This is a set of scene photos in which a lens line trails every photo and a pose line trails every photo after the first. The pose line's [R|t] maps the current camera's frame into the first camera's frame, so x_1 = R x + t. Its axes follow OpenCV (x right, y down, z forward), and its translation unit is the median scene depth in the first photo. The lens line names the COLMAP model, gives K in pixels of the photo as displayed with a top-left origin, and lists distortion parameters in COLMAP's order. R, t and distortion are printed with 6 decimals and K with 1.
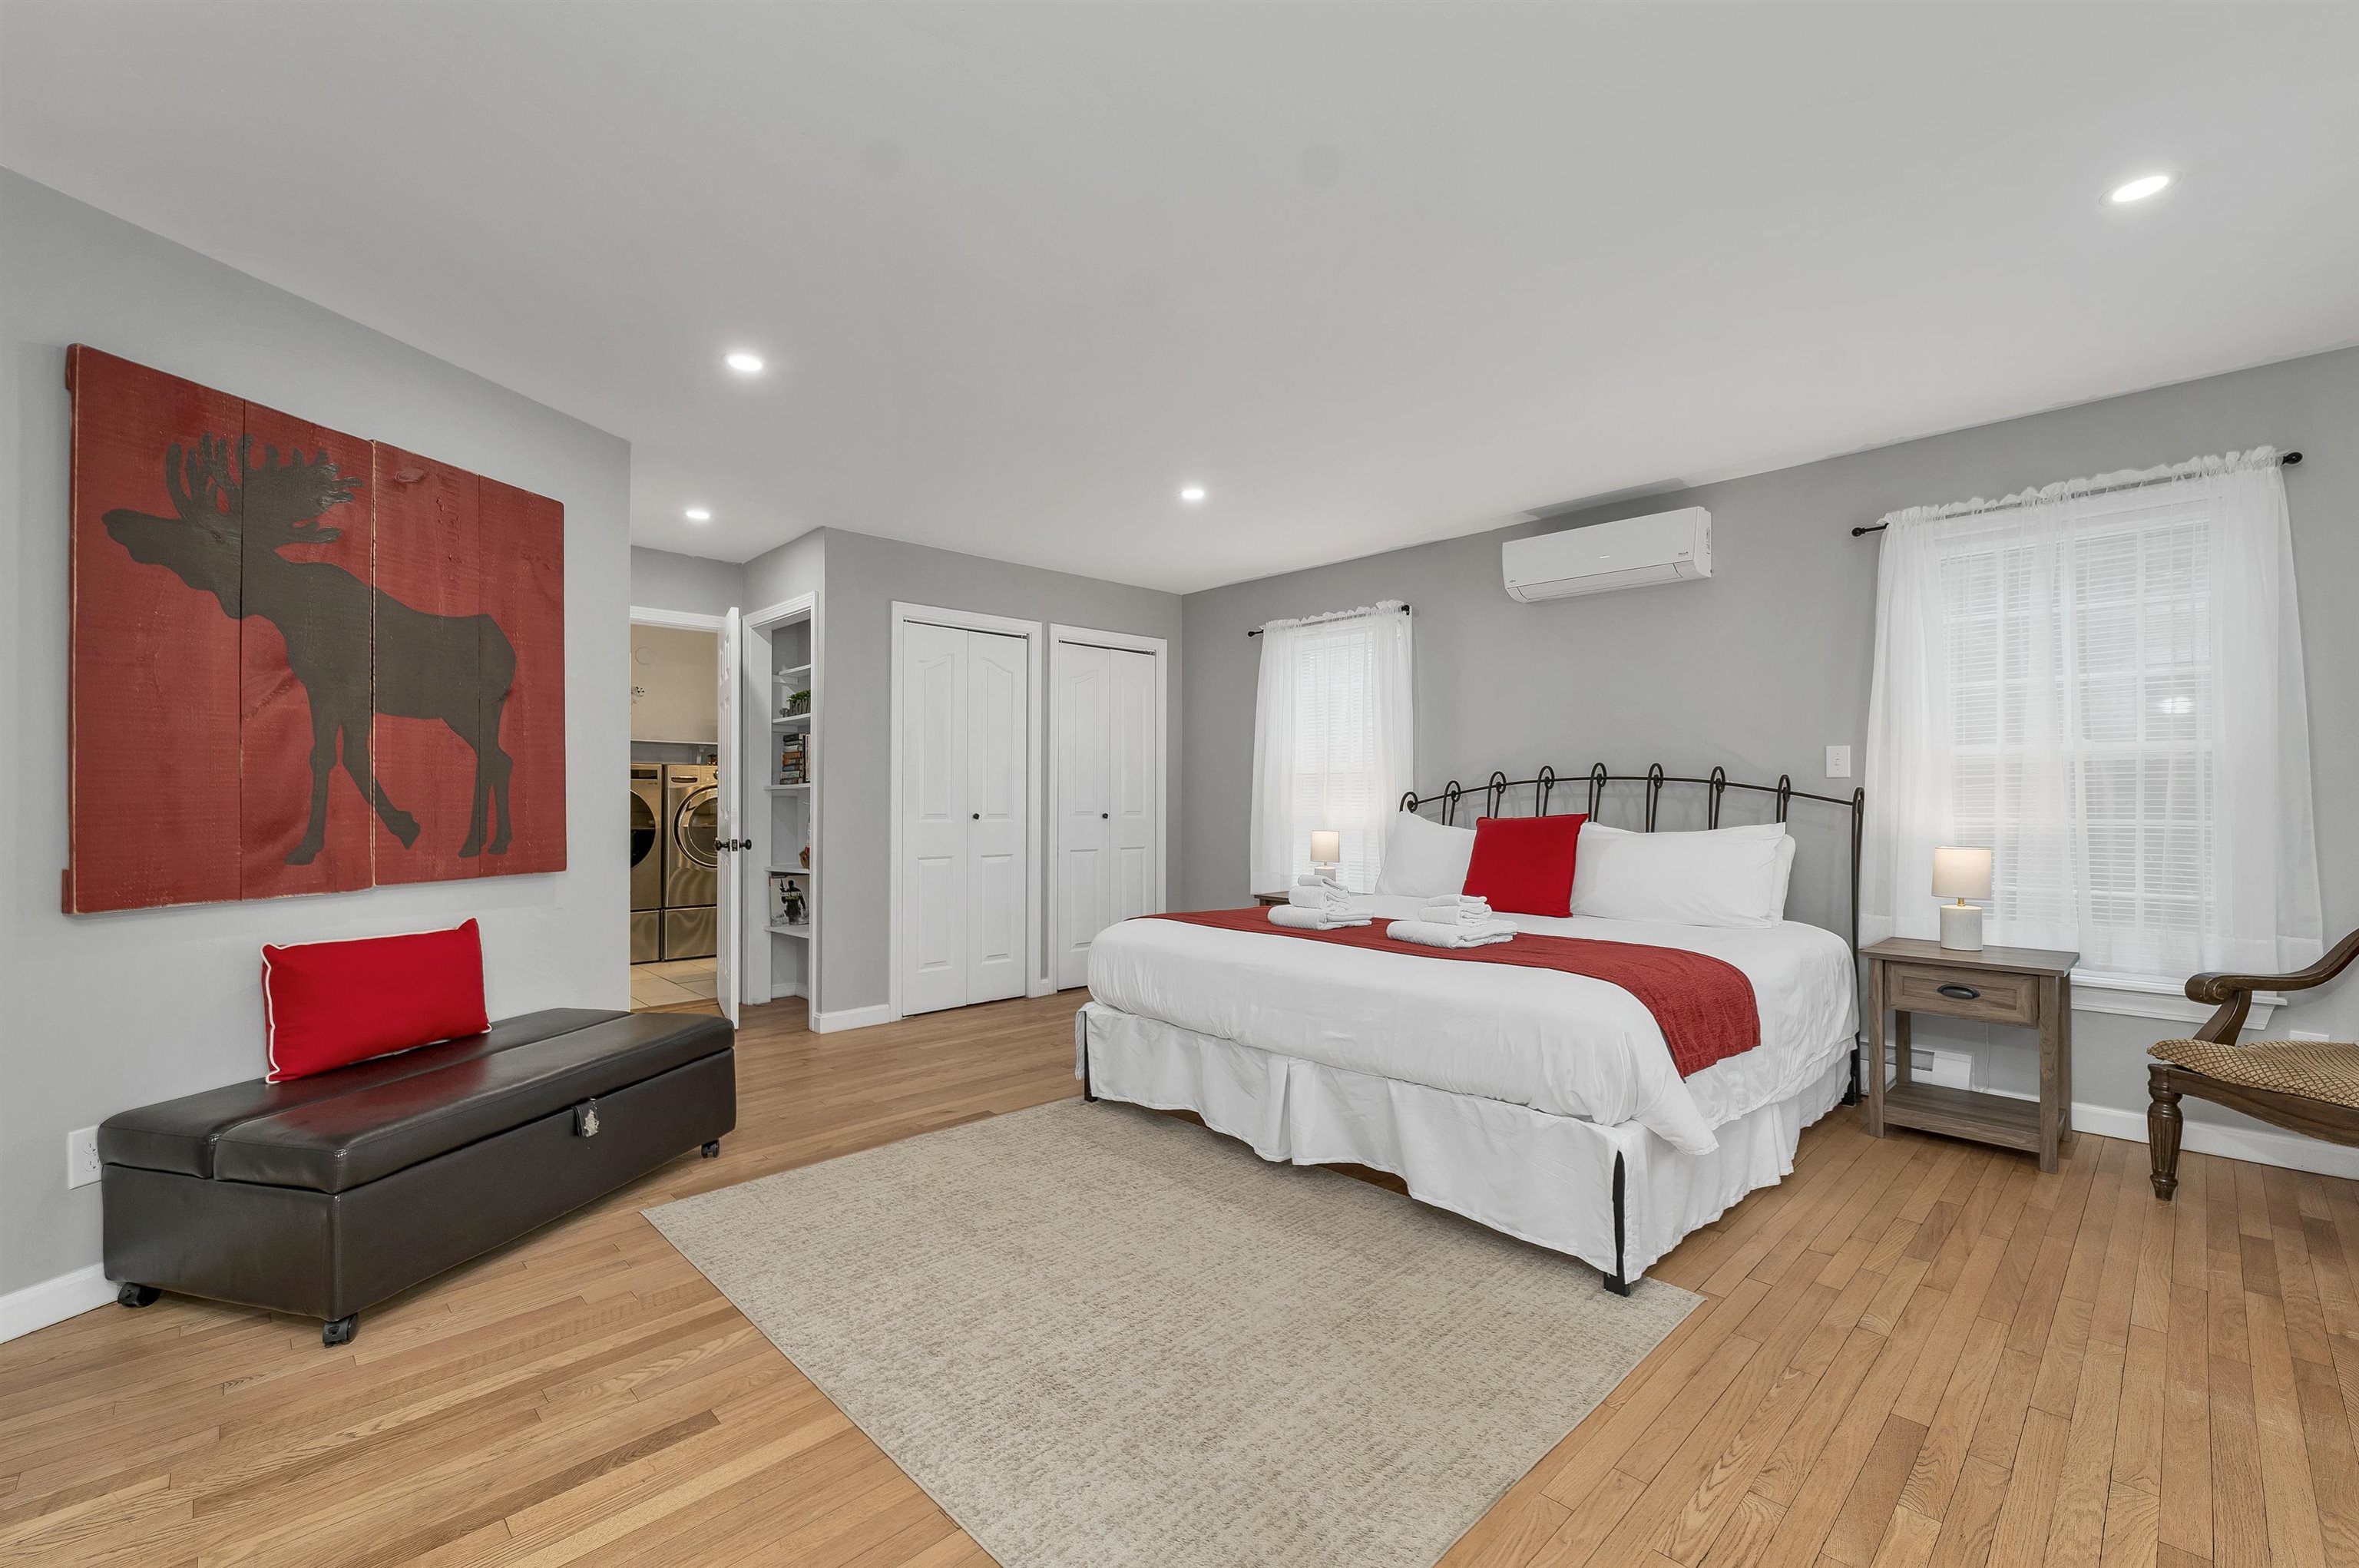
lens RADIAL K [[985.5, 0, 1167.7], [0, 985.5, 798.9], [0, 0, 1]] dist [-0.001107, -0.000597]
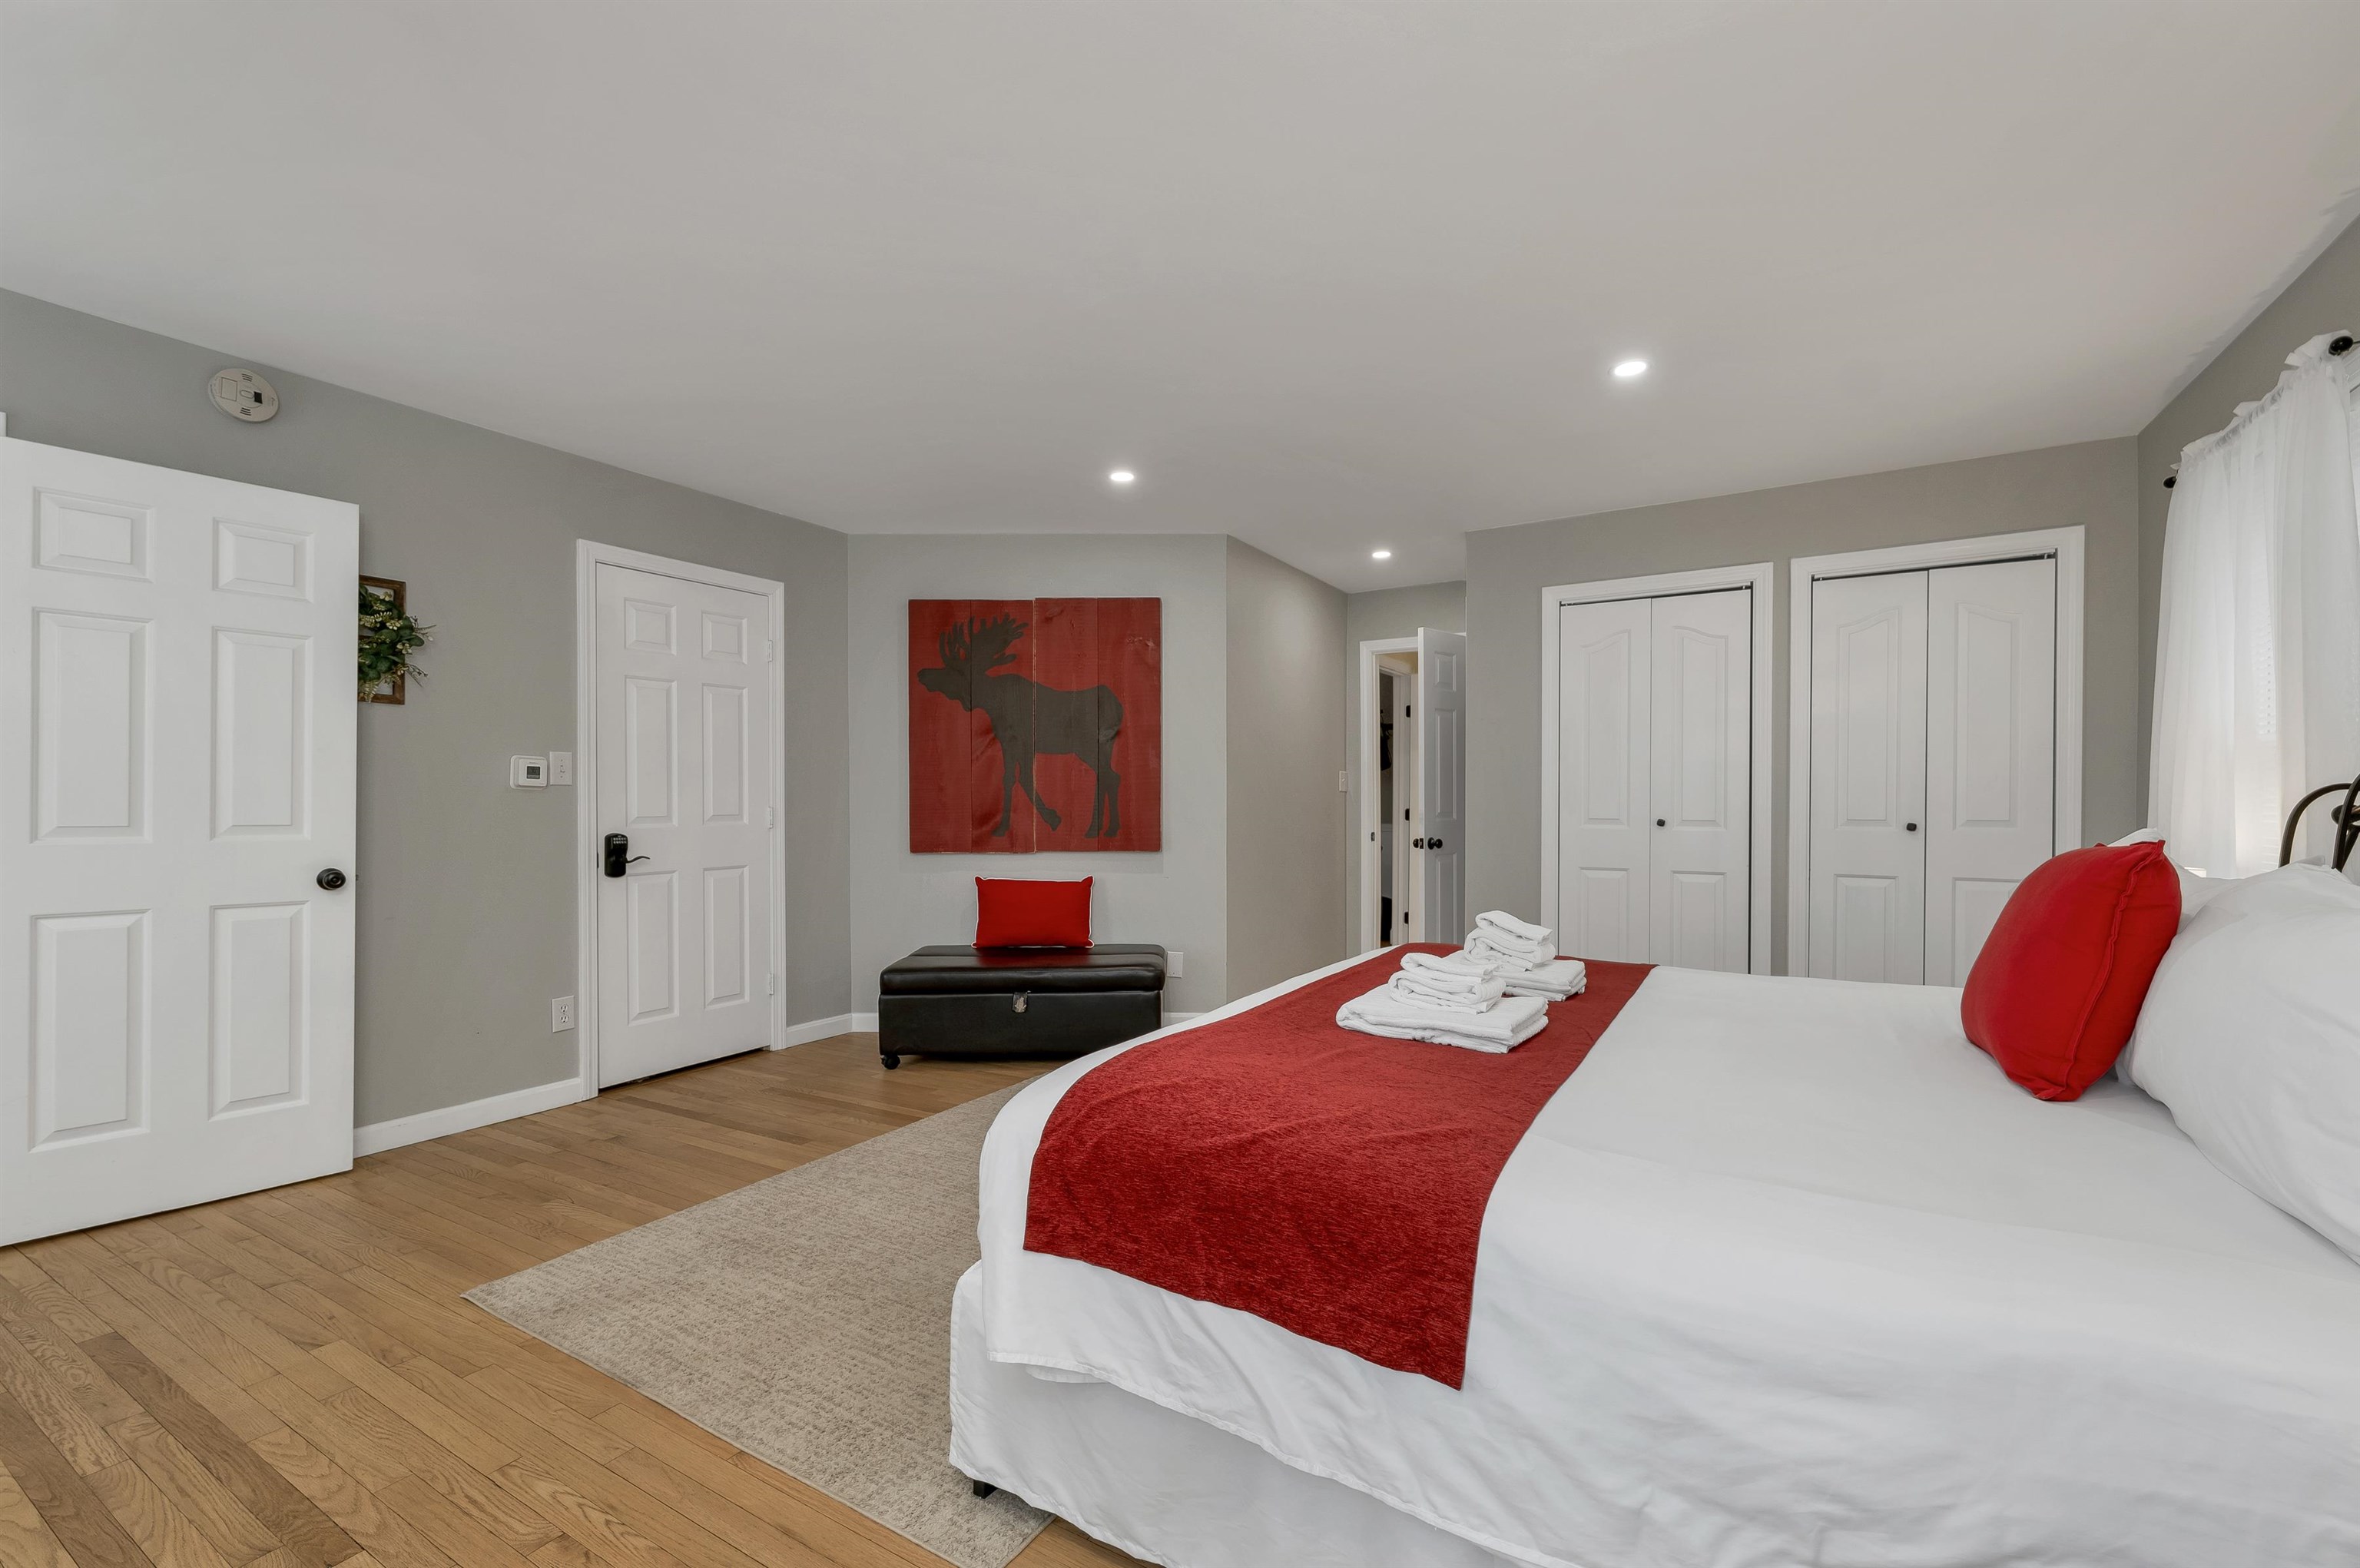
lens RADIAL K [[986.9, 0, 1170.0], [0, 986.9, 810.6], [0, 0, 1]] dist [0.000374, -0.000074]
pose [[0.266438, 0.010917, -0.963790, 0.977167], [0.001331, 0.999931, 0.011694, -0.005011], [0.963851, -0.004399, 0.266405, 0.772801]]
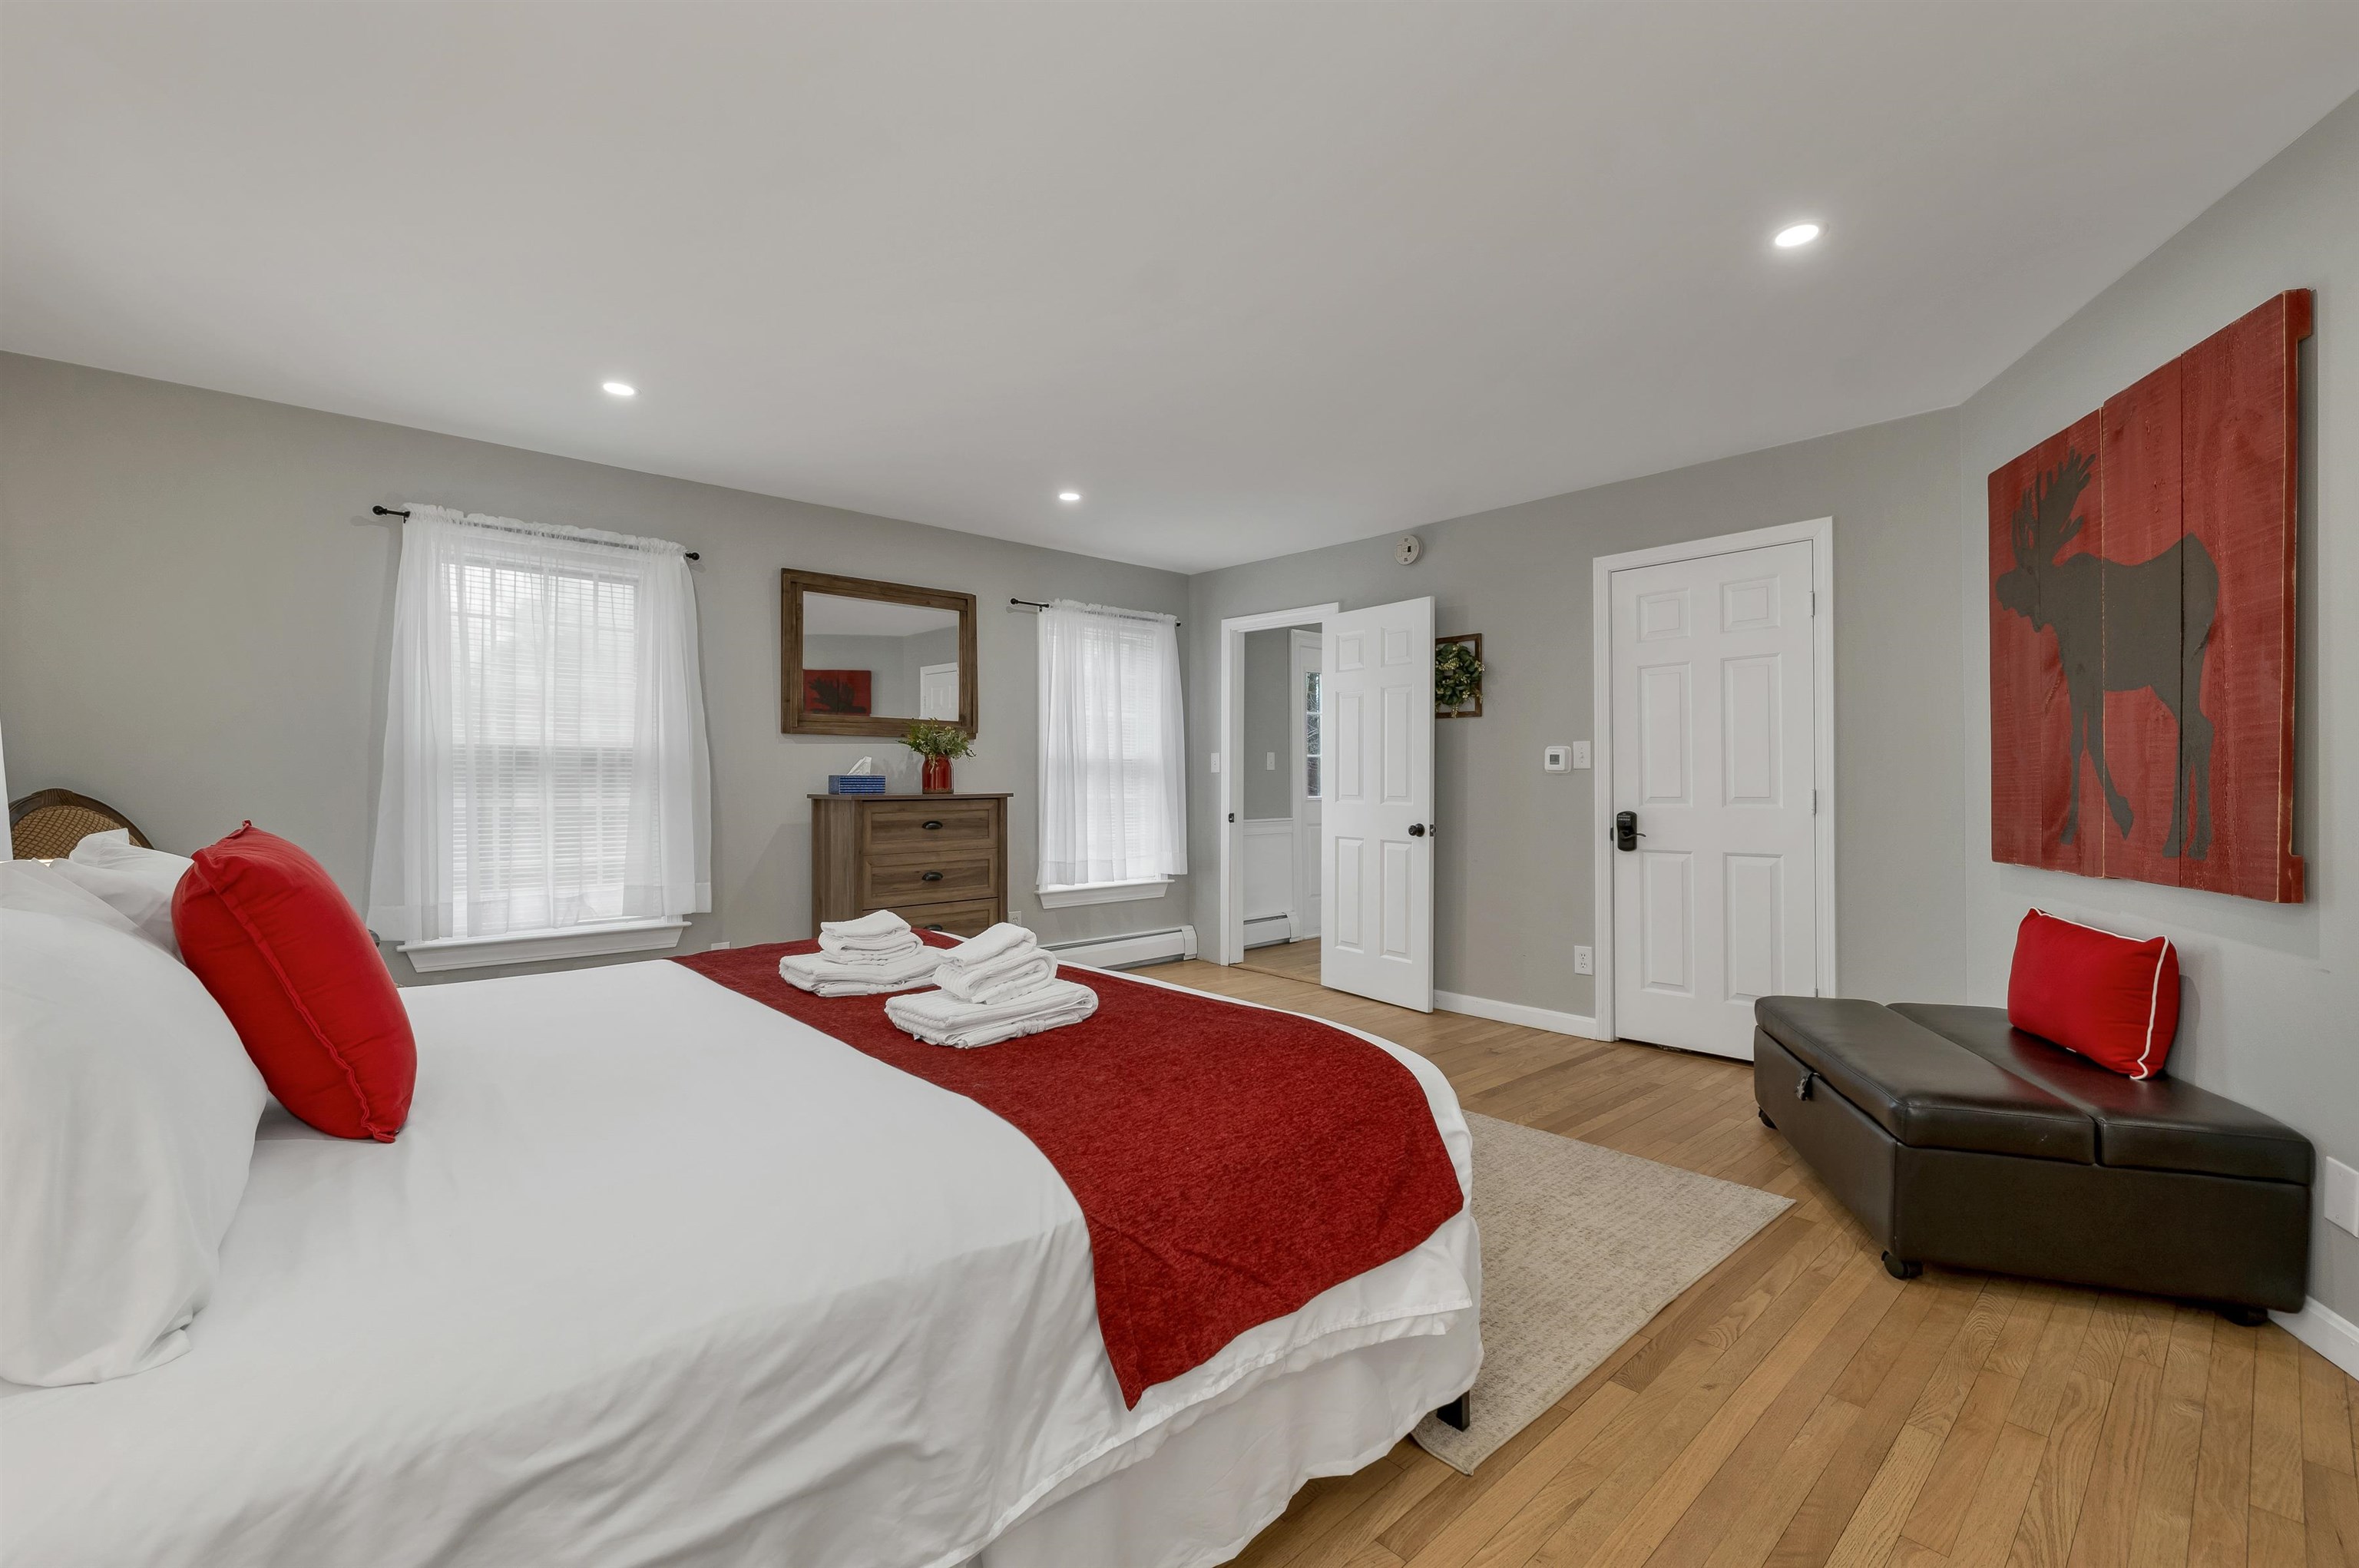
lens RADIAL K [[1006.1, 0, 1179.5], [0, 1006.1, 784.0], [0, 0, 1]] dist [-0.001945, -0.000510]
pose [[-0.999737, 0.002074, 0.022857, 0.058684], [0.002063, 0.999998, -0.000529, -0.000680], [-0.022858, -0.000482, -0.999739, 2.012709]]
